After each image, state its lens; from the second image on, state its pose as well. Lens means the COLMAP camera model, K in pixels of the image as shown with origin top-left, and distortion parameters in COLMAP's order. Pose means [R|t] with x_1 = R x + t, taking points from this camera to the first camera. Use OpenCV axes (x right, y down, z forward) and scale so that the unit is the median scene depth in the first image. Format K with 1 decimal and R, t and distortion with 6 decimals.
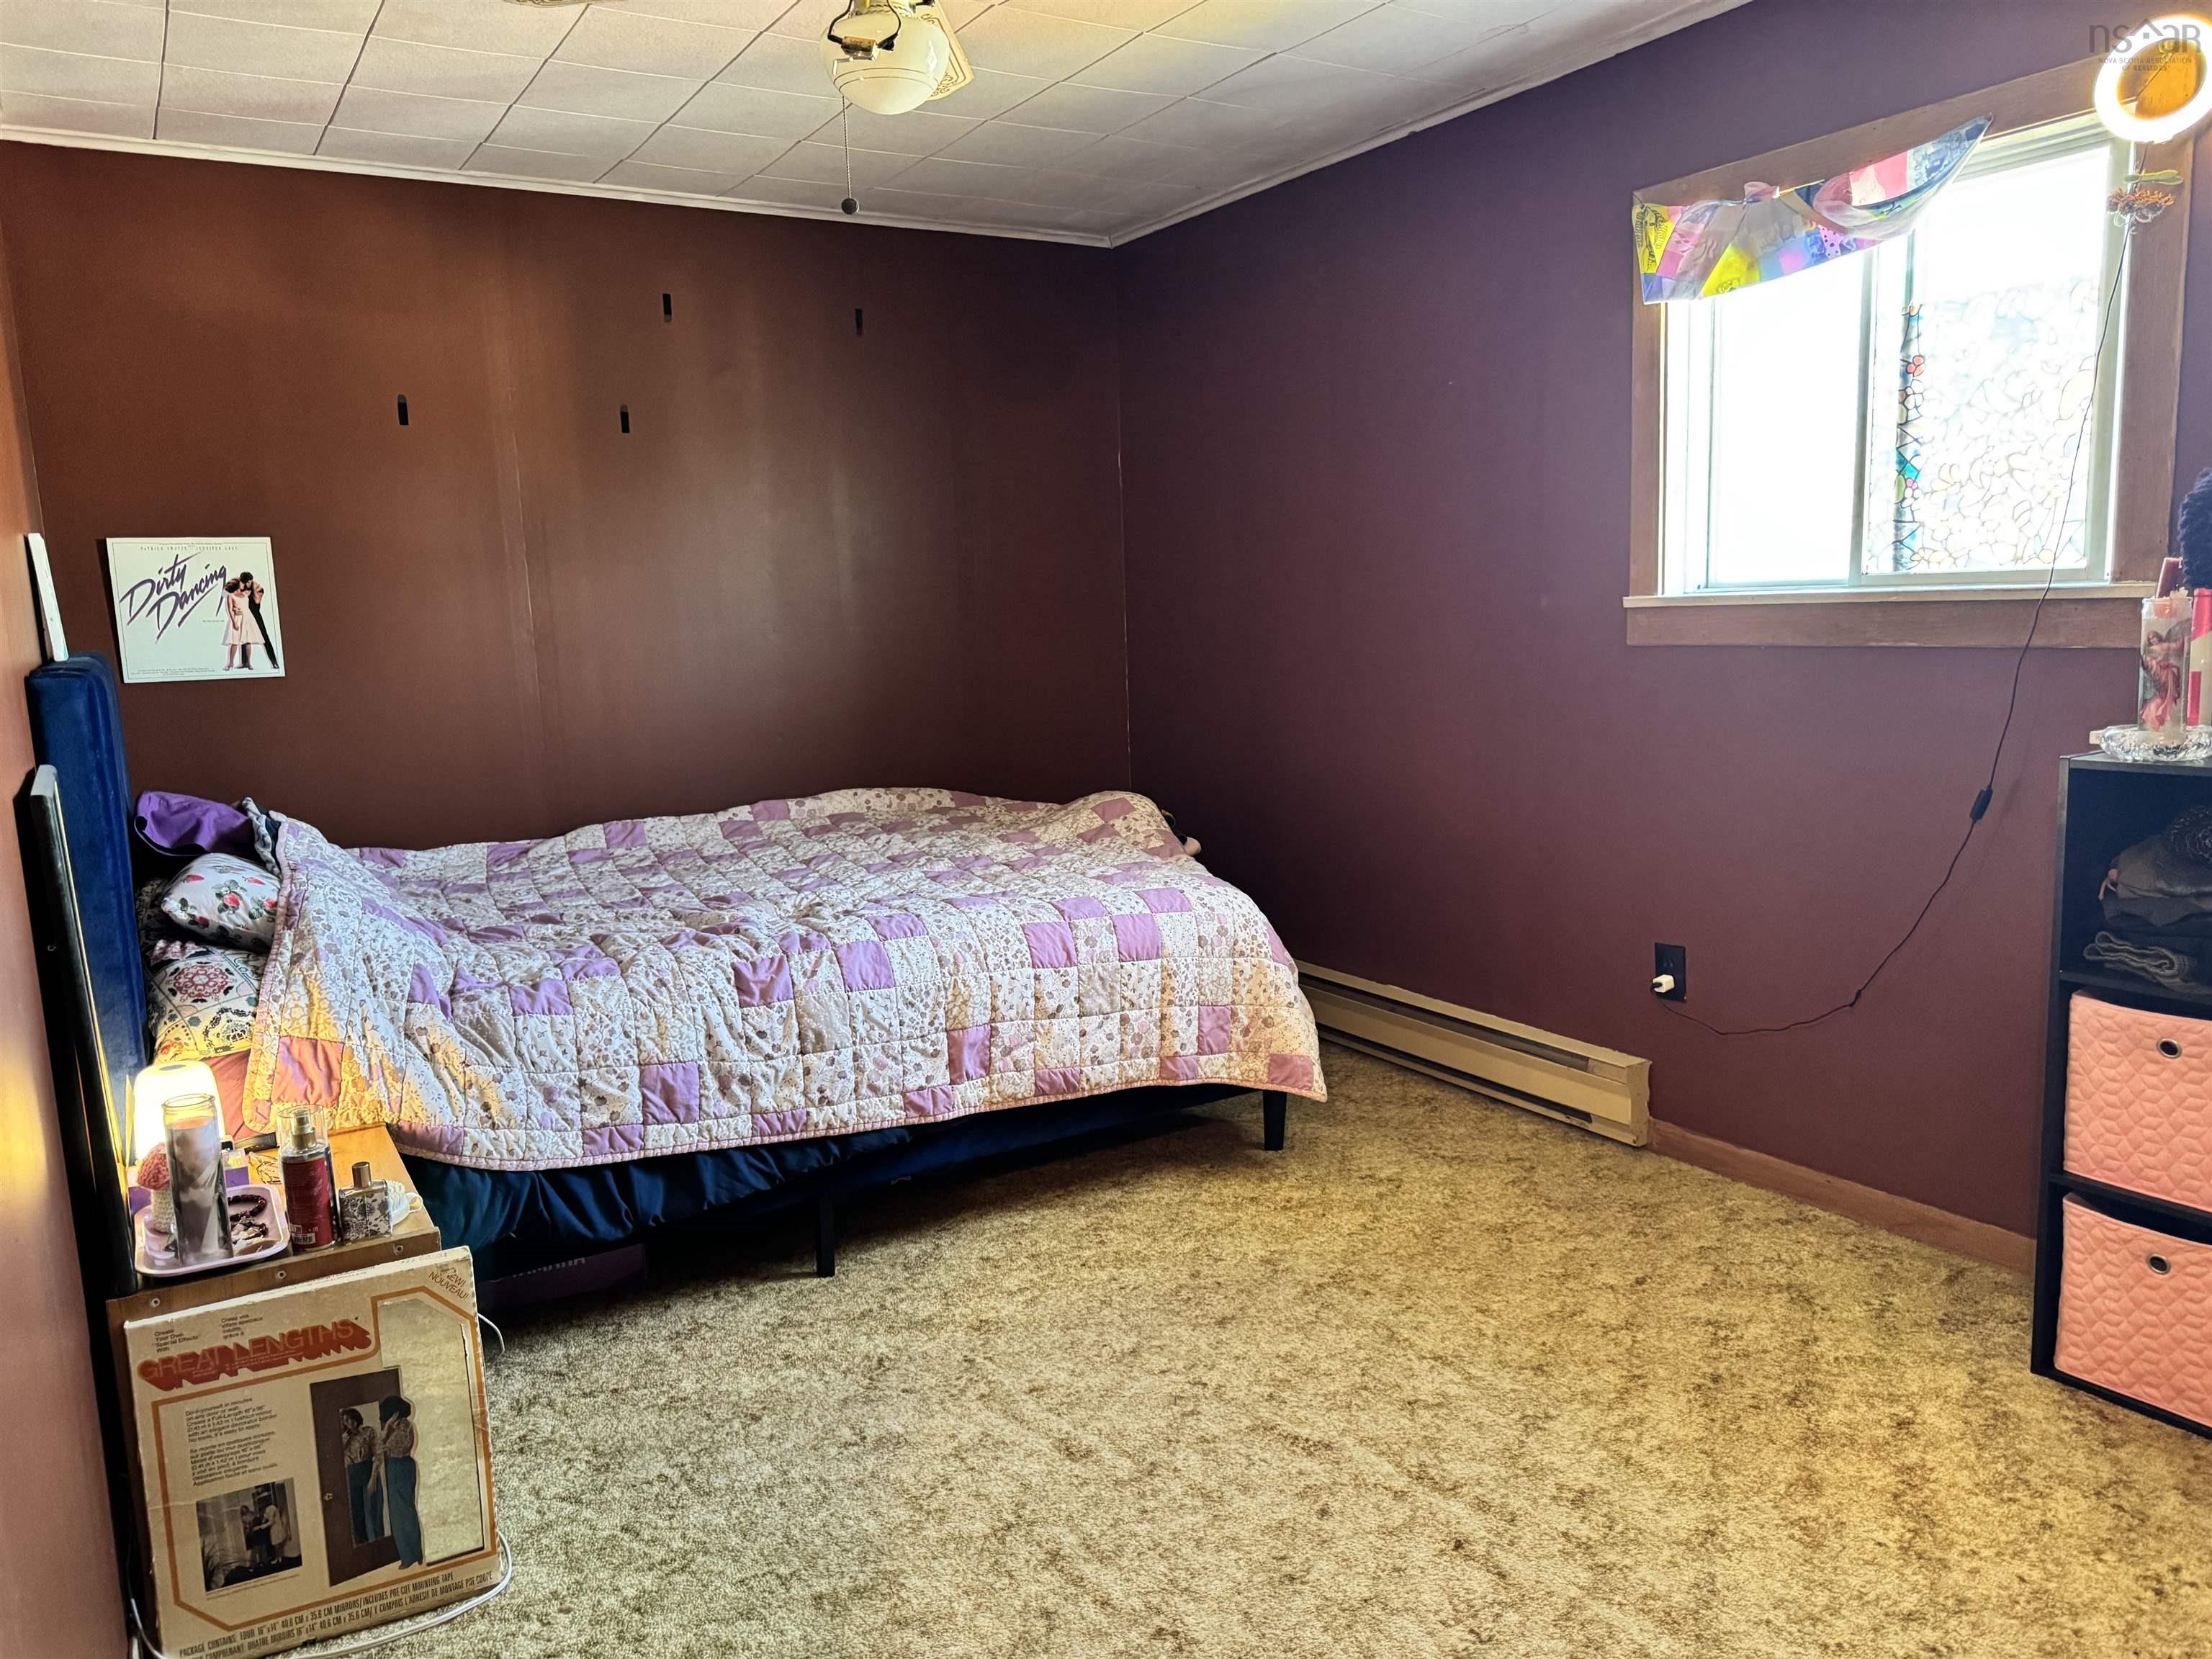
lens RADIAL K [[1573.3, 0, 1161.8], [0, 1573.3, 818.8], [0, 0, 1]] dist [0.067257, -0.073220]
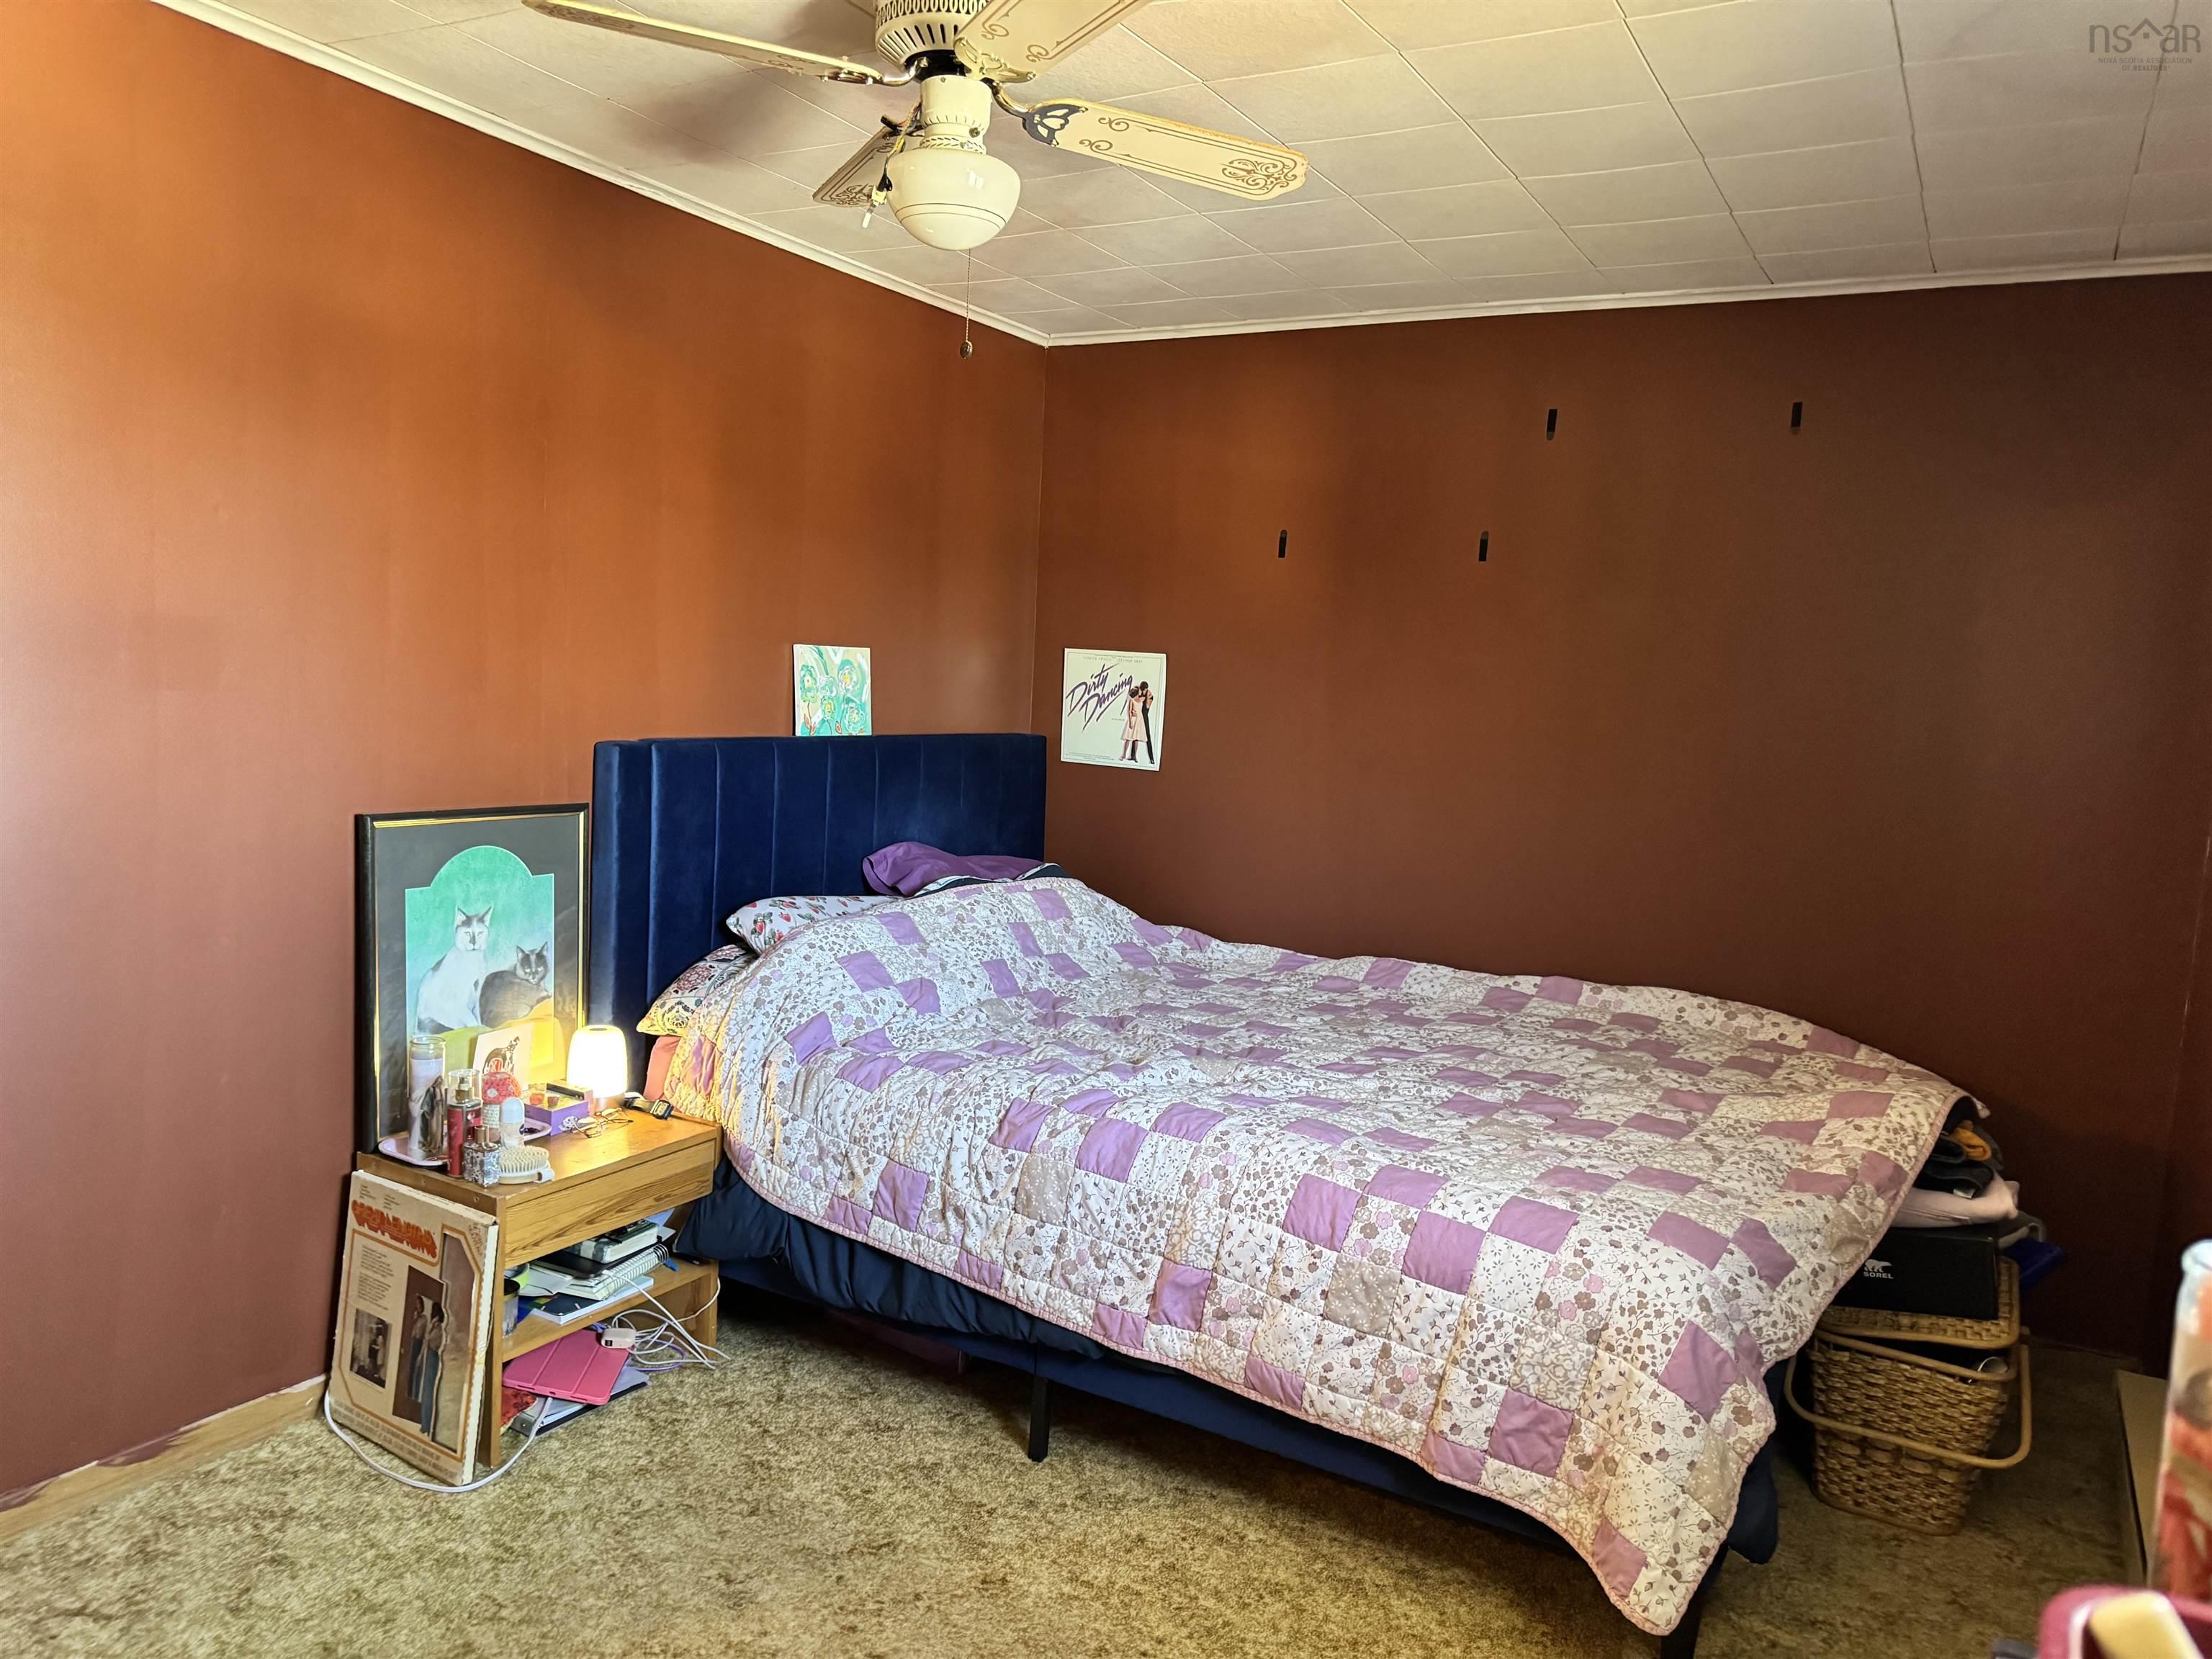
lens RADIAL K [[1573.3, 0, 1102.1], [0, 1573.3, 824.5], [0, 0, 1]] dist [0.067257, -0.073220]
pose [[0.445419, 0.147825, -0.883034, 0.576596], [-0.198534, 0.978029, 0.063584, -0.144944], [0.873033, 0.146991, 0.464981, 0.535742]]
